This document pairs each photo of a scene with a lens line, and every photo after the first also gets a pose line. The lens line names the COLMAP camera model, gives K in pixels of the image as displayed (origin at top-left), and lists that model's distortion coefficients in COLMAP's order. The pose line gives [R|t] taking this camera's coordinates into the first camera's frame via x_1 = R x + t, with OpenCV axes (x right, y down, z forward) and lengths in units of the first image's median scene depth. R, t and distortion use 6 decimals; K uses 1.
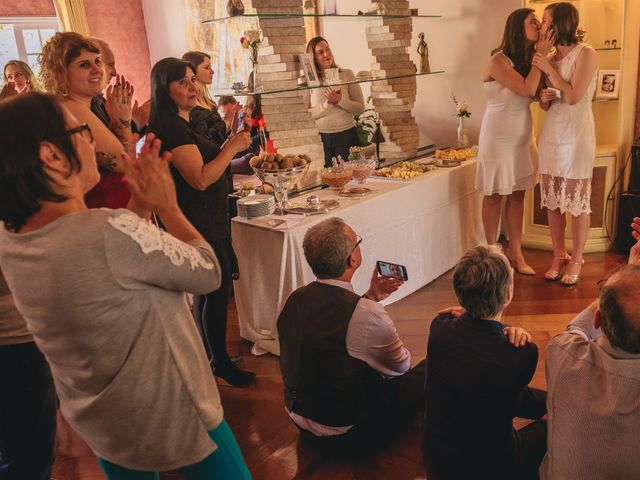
lens RADIAL K [[505.1, 0, 318.9], [0, 505.1, 236.8], [0, 0, 1]] dist [-0.003337, -0.008594]
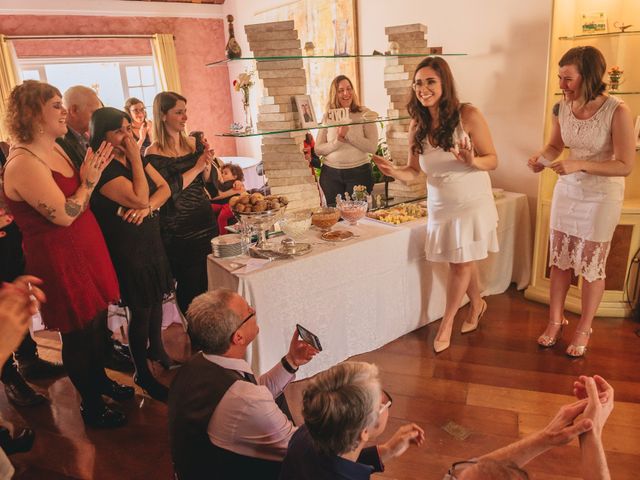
lens RADIAL K [[416.6, 0, 320.7], [0, 416.6, 241.2], [0, 0, 1]] dist [-0.001433, 0.000052]
pose [[0.967653, 0.093205, -0.234434, 0.217304], [-0.087375, 0.995555, 0.035159, -0.096532], [0.236669, -0.013538, 0.971496, 0.178205]]
